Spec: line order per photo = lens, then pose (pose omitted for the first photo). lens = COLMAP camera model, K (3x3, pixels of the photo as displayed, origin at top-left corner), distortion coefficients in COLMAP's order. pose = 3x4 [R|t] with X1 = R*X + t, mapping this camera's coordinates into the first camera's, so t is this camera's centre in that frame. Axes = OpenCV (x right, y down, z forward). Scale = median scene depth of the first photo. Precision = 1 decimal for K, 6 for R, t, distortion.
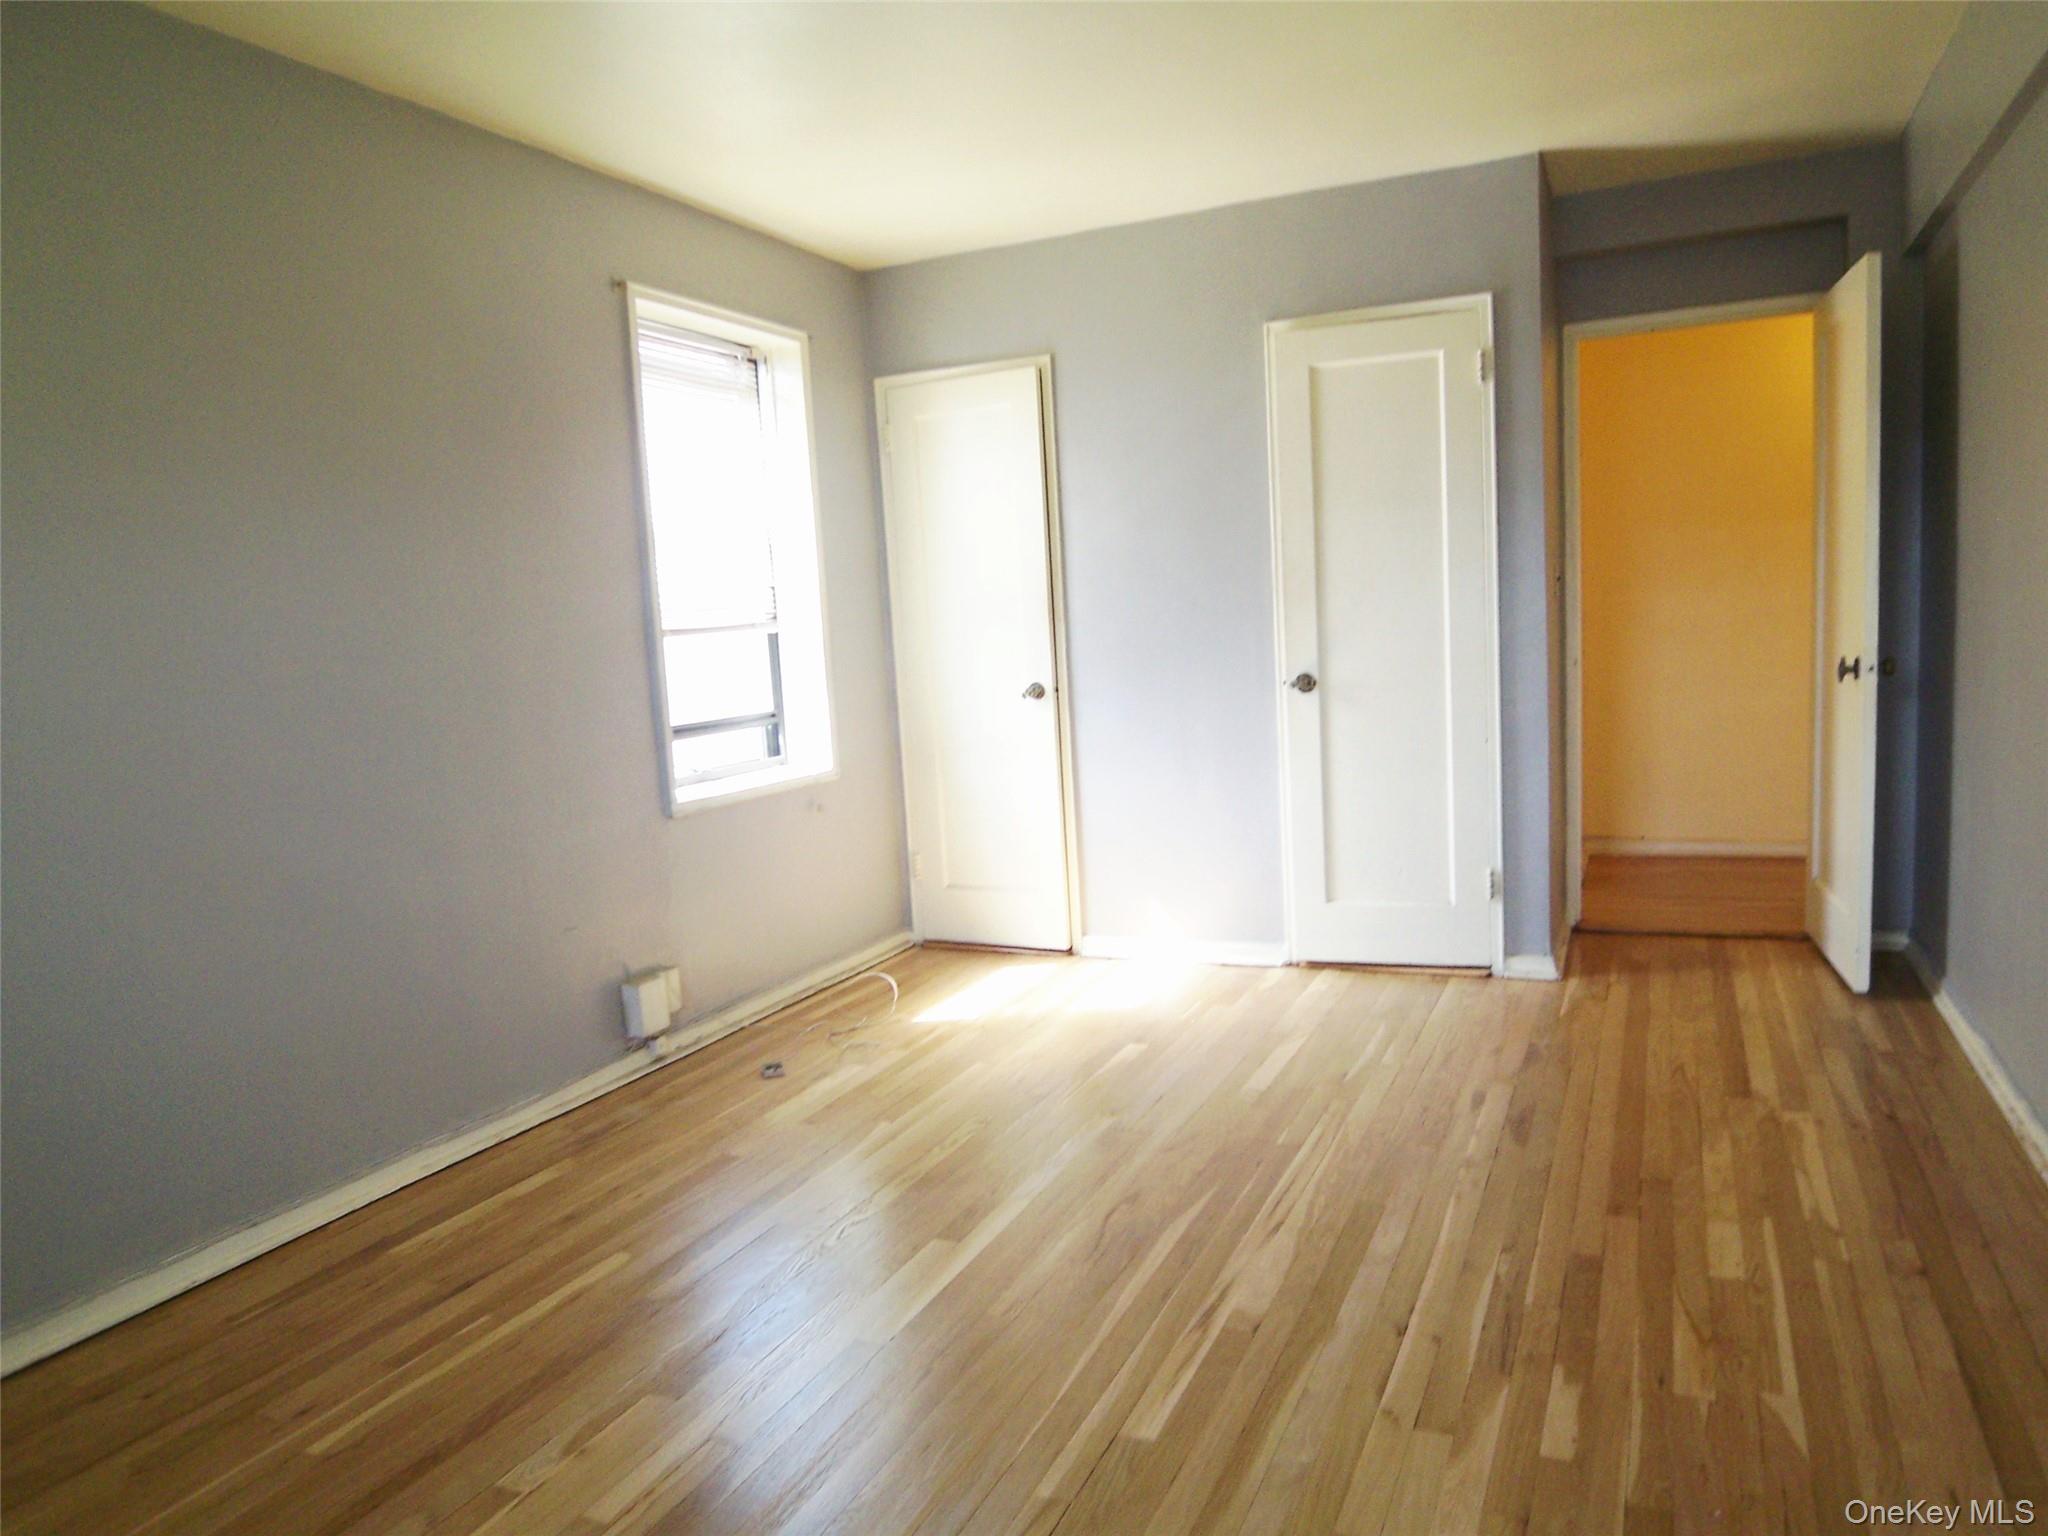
lens RADIAL K [[1376.6, 0, 1029.3], [0, 1376.6, 788.6], [0, 0, 1]] dist [-0.006855, -0.049778]
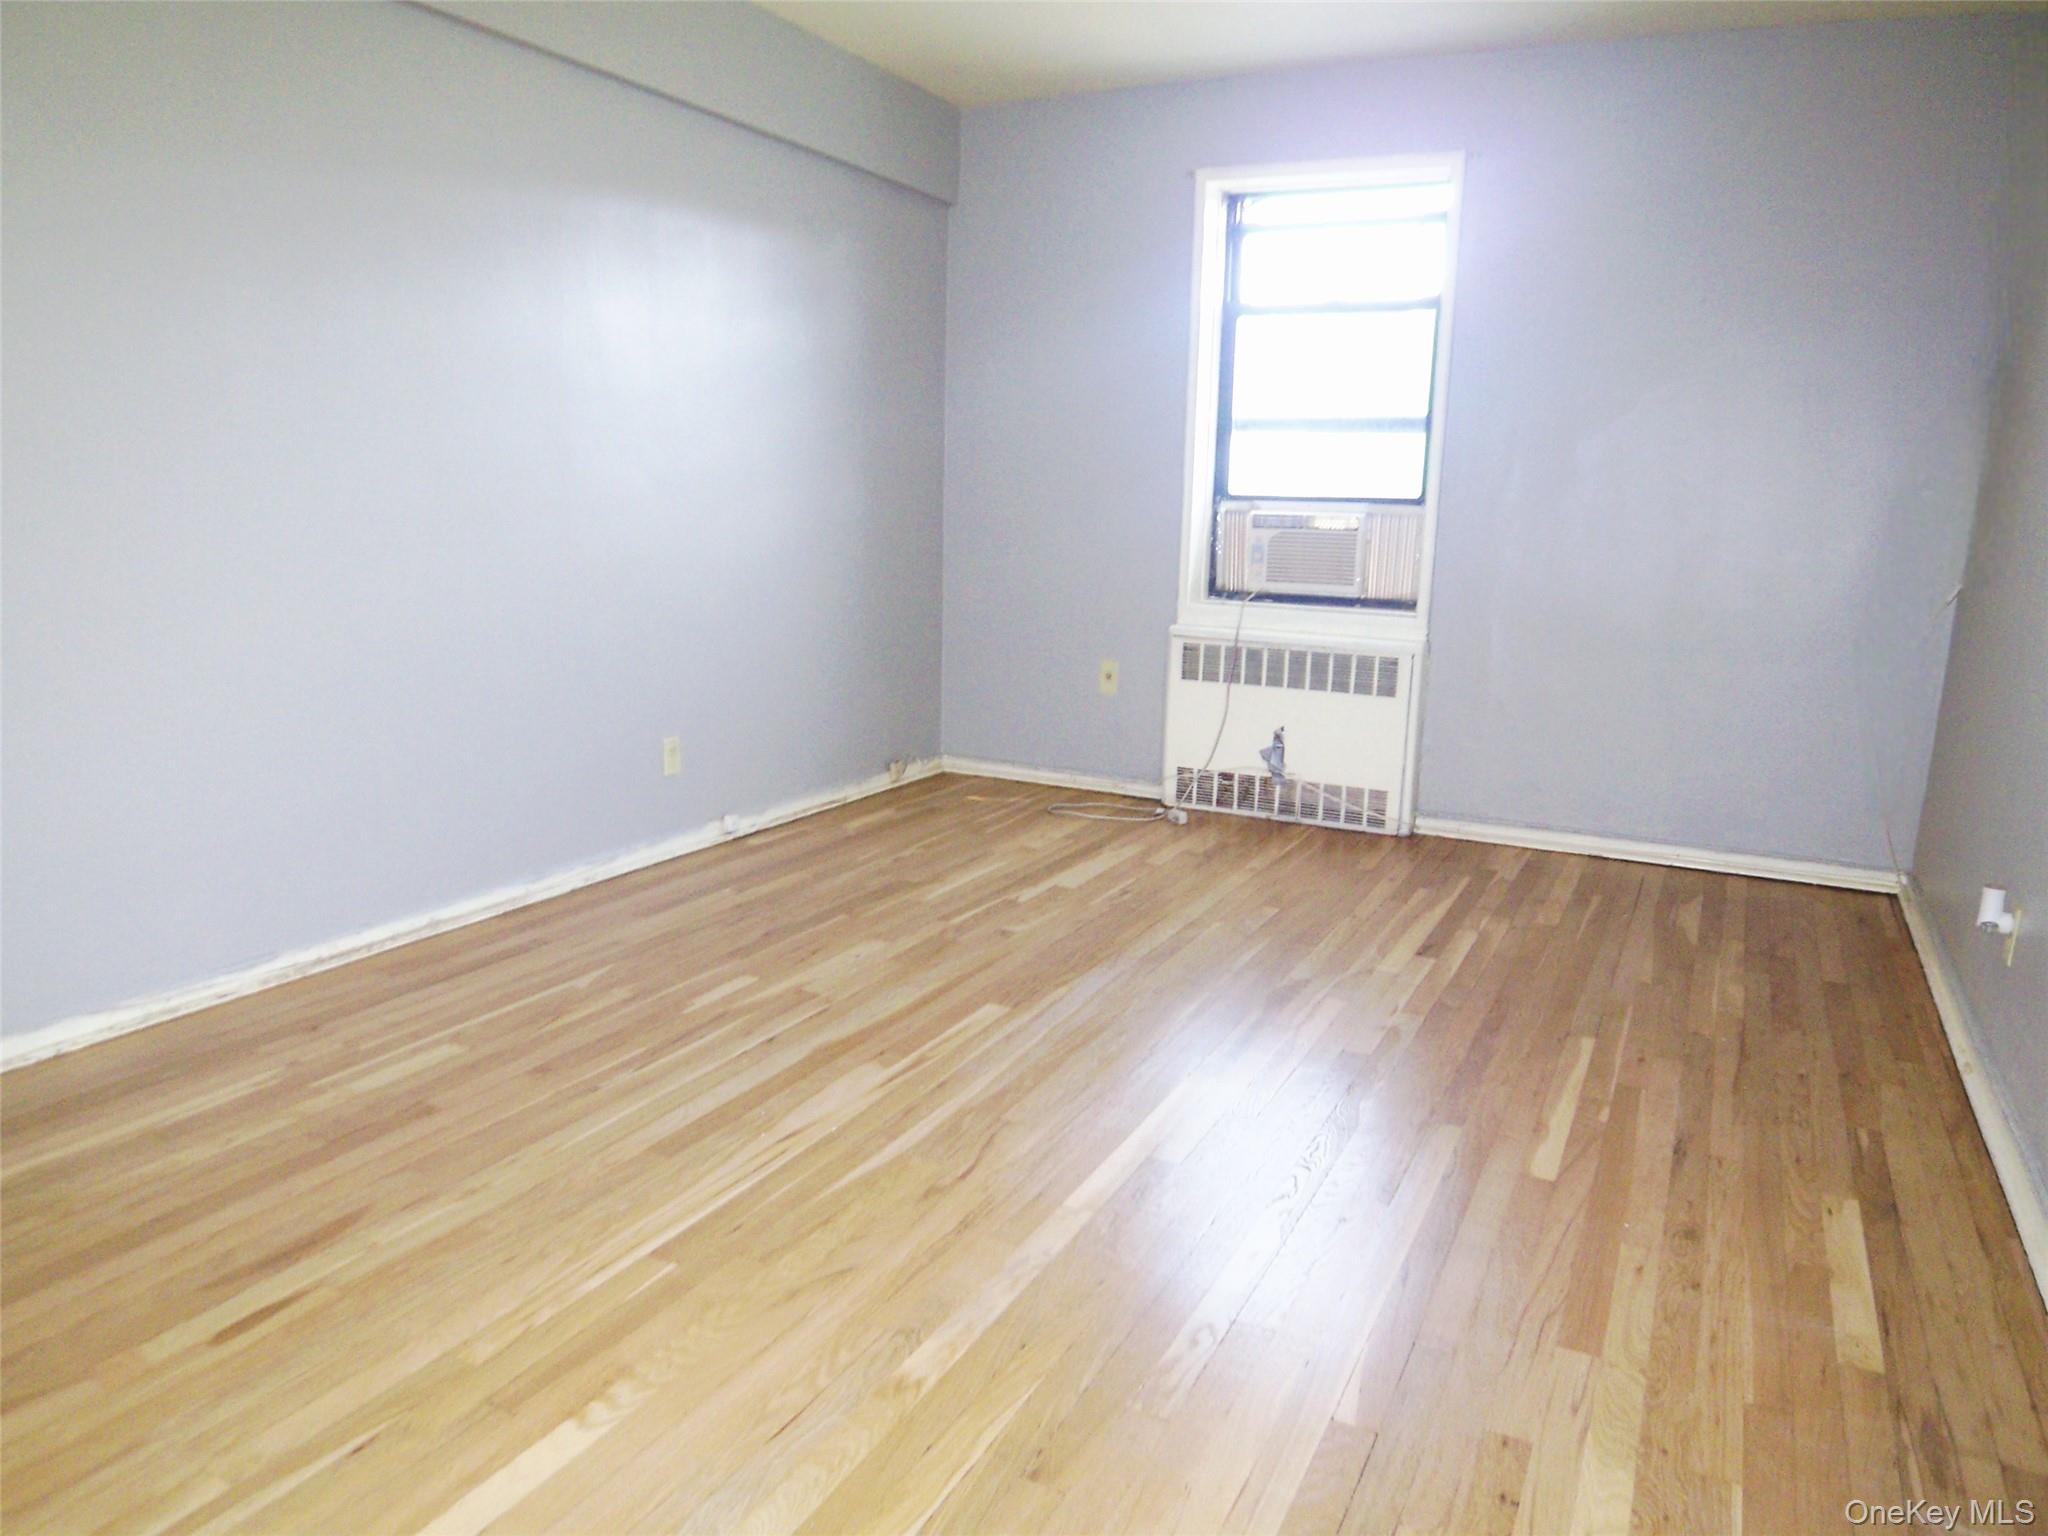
lens RADIAL K [[1376.6, 0, 1029.3], [0, 1376.6, 788.6], [0, 0, 1]] dist [-0.006855, -0.049778]
pose [[-0.998641, 0.021933, 0.047278, -0.024840], [0.035842, 0.947584, 0.317489, -0.189062], [-0.037837, 0.318752, -0.947083, 1.939705]]
